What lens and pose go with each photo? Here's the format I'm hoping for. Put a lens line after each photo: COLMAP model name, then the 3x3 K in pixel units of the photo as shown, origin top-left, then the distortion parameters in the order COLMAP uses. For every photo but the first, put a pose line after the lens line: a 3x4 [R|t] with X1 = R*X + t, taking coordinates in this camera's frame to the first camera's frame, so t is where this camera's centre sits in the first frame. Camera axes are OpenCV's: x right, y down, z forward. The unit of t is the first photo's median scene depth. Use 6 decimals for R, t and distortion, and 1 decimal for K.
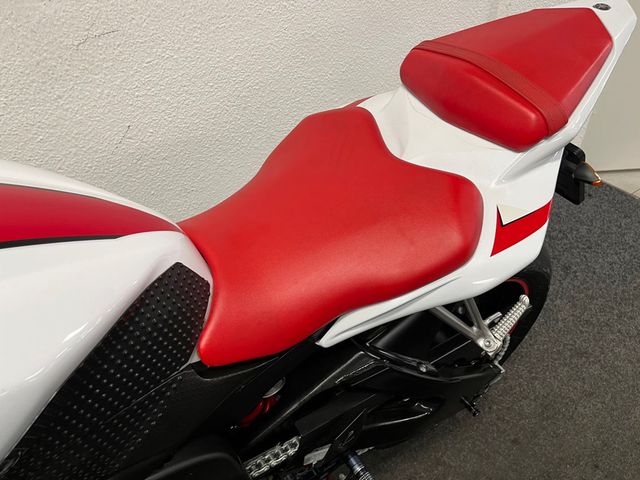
lens RADIAL K [[488.6, 0, 322.1], [0, 488.6, 240.7], [0, 0, 1]] dist [0.057518, -0.086470]
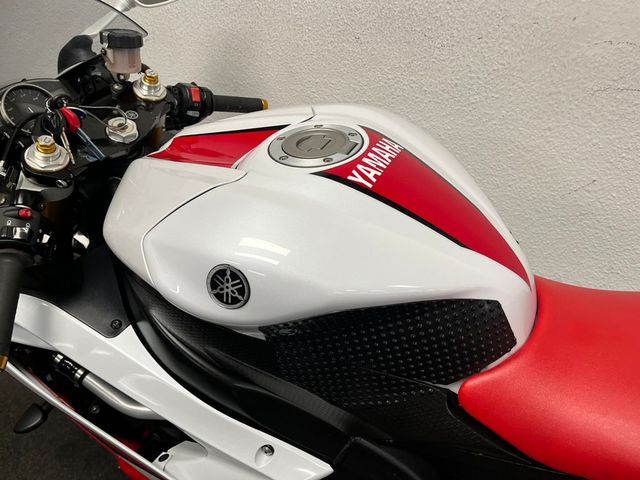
lens RADIAL K [[488.6, 0, 314.6], [0, 488.6, 243.7], [0, 0, 1]] dist [0.057518, -0.086470]
pose [[0.471219, 0.509444, -0.720013, 0.115061], [-0.556884, 0.804885, 0.205037, -0.029147], [0.683983, 0.304346, 0.662978, 0.030133]]
